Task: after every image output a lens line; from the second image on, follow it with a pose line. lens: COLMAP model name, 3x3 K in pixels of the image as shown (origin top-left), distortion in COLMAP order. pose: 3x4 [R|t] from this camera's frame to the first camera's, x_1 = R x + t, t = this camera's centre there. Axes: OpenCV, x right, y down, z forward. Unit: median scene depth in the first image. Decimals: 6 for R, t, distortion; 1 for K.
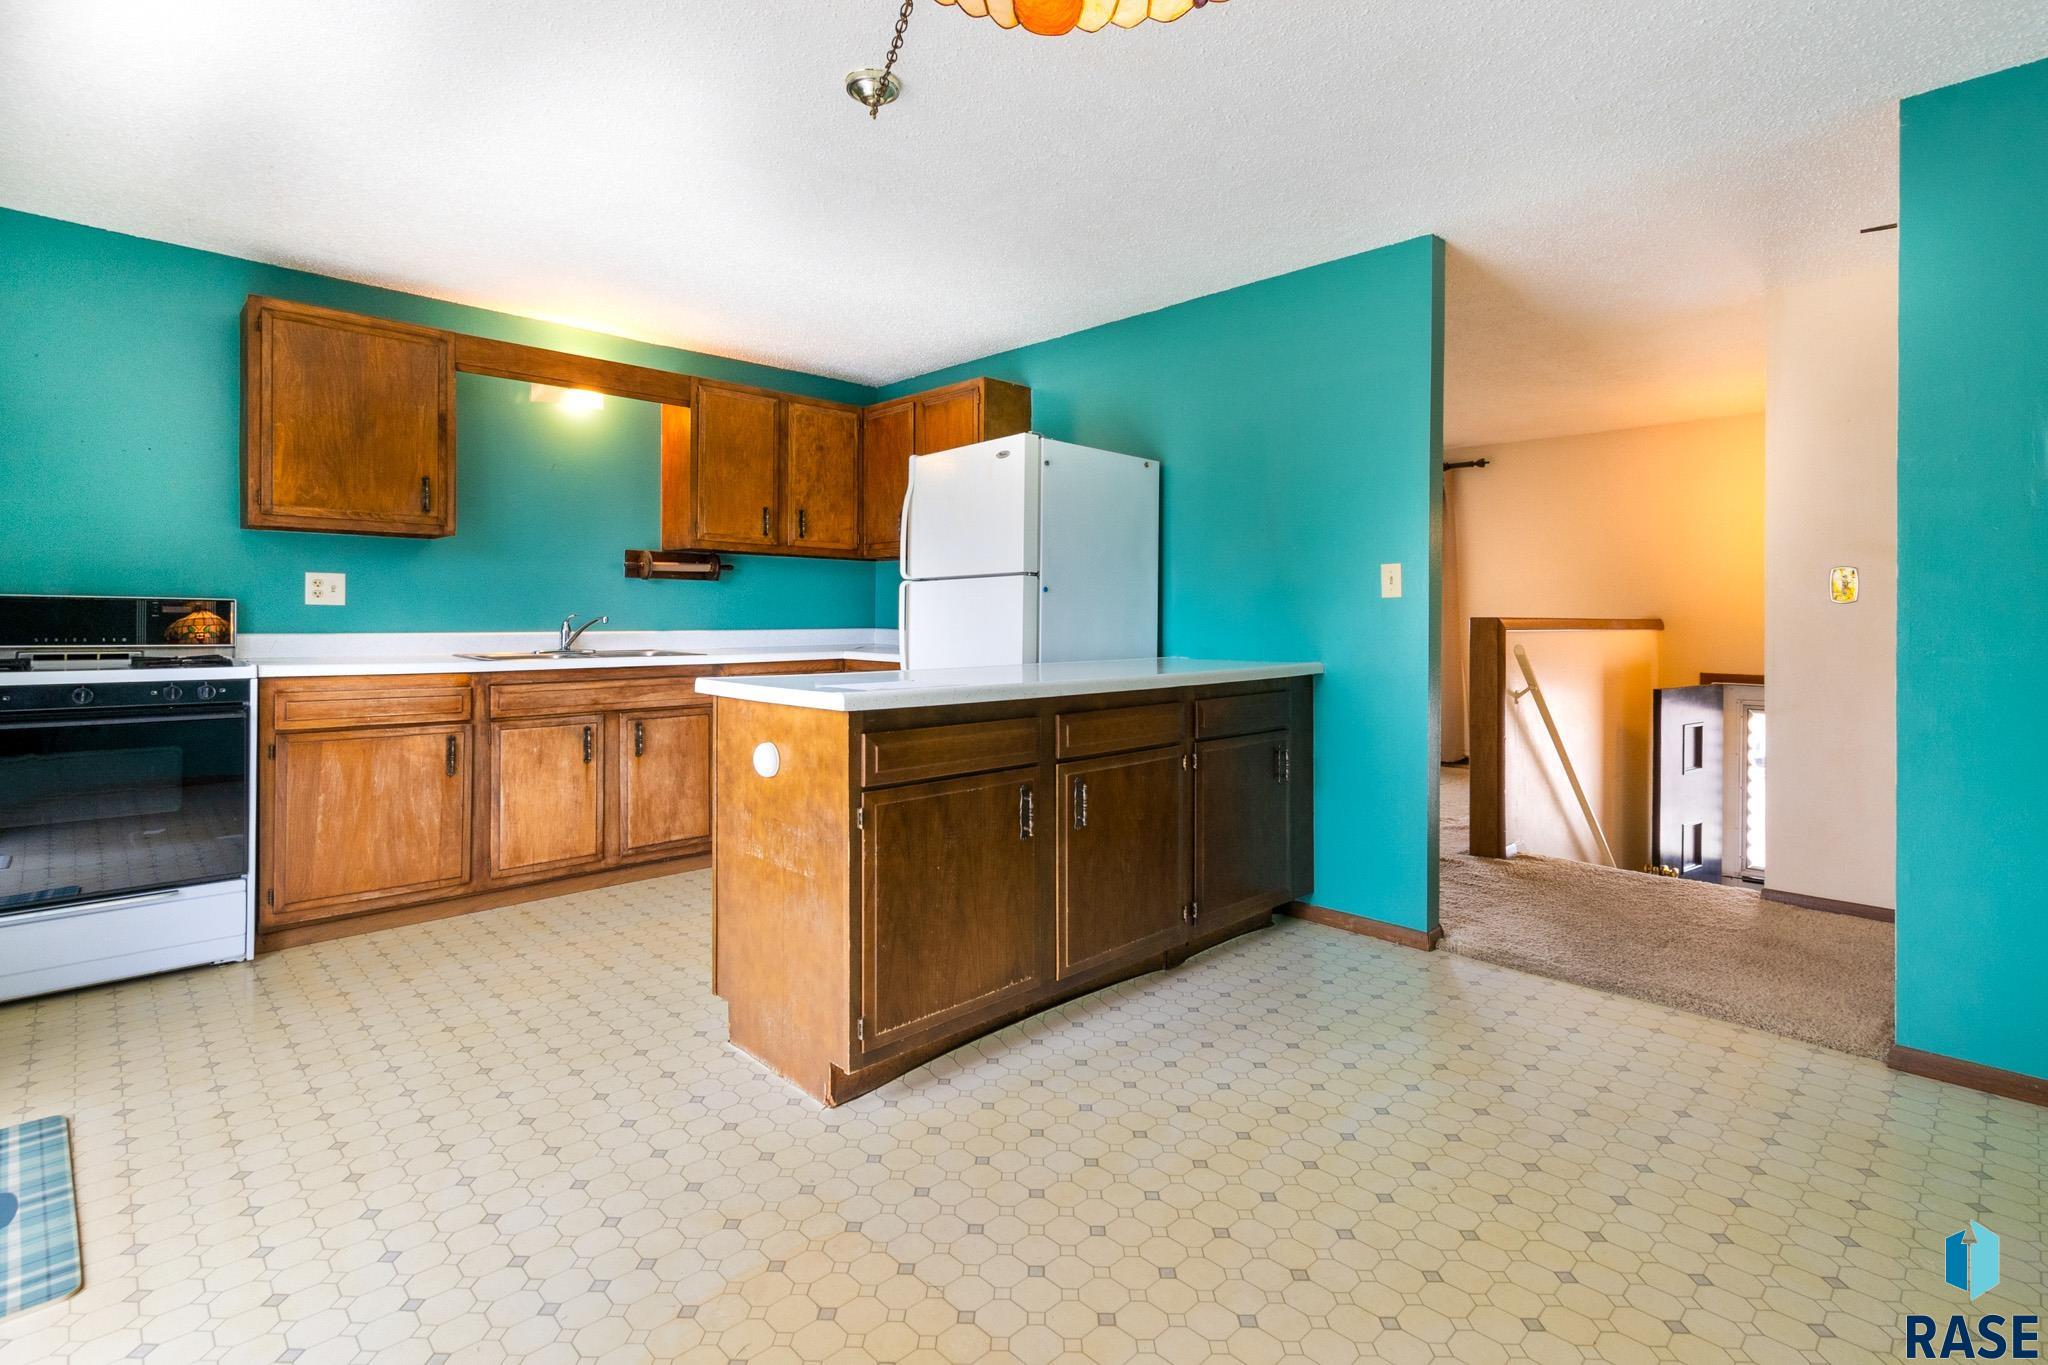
lens RADIAL K [[978.4, 0, 1026.5], [0, 978.4, 626.2], [0, 0, 1]] dist [0.009640, 0.001250]
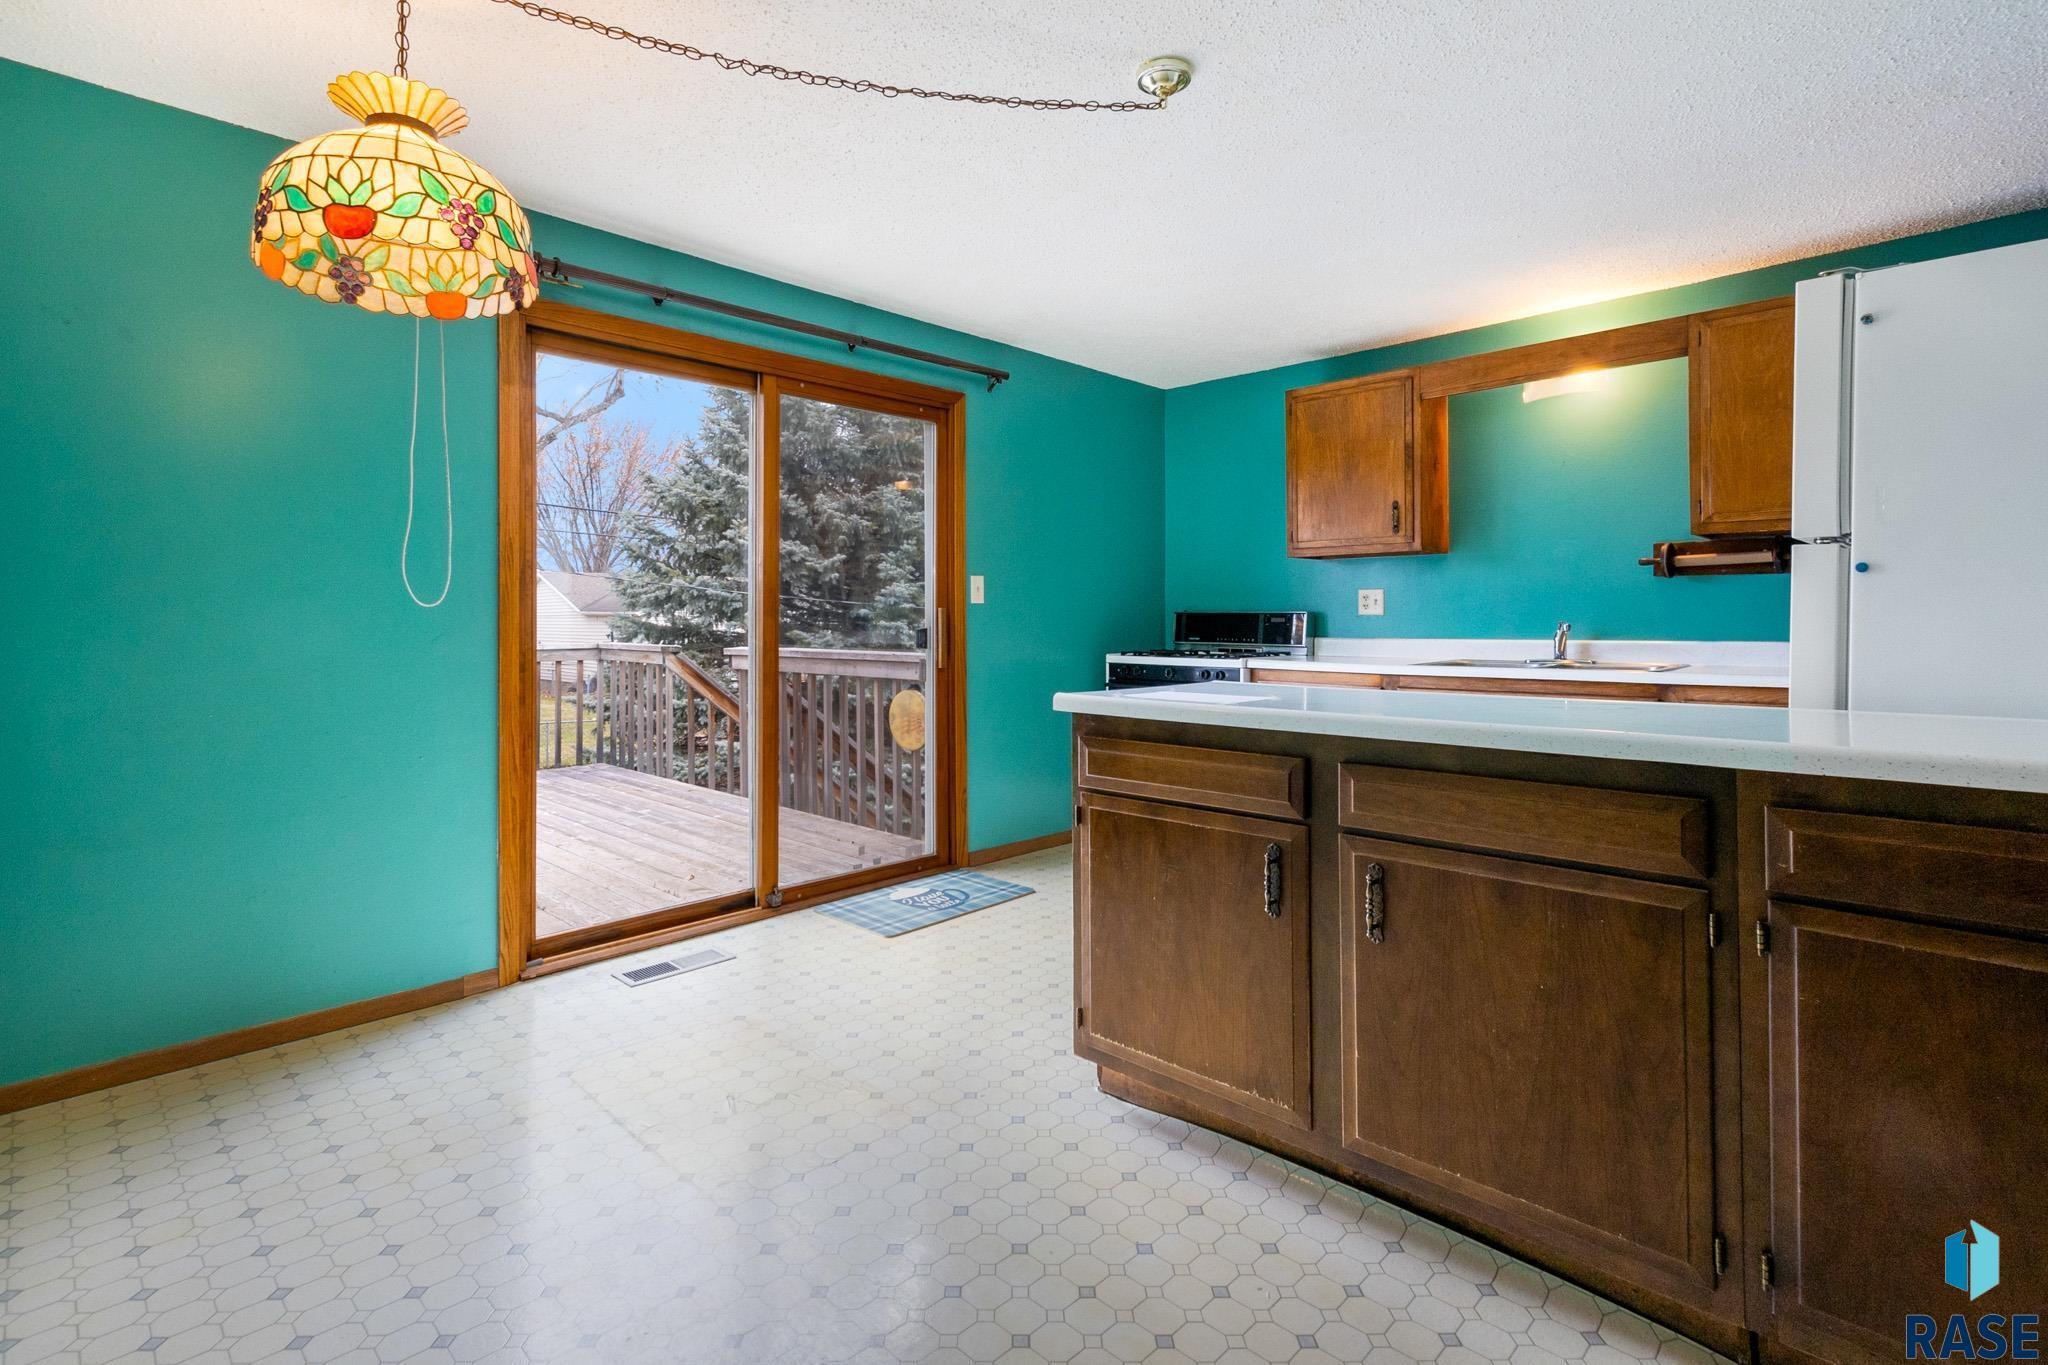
lens RADIAL K [[978.4, 0, 997.7], [0, 978.4, 614.3], [0, 0, 1]] dist [0.009640, 0.001250]
pose [[0.001806, -0.013257, -0.999910, 0.582522], [-0.007465, 0.999884, -0.013270, -0.003096], [0.999971, 0.007489, 0.001707, 0.599822]]
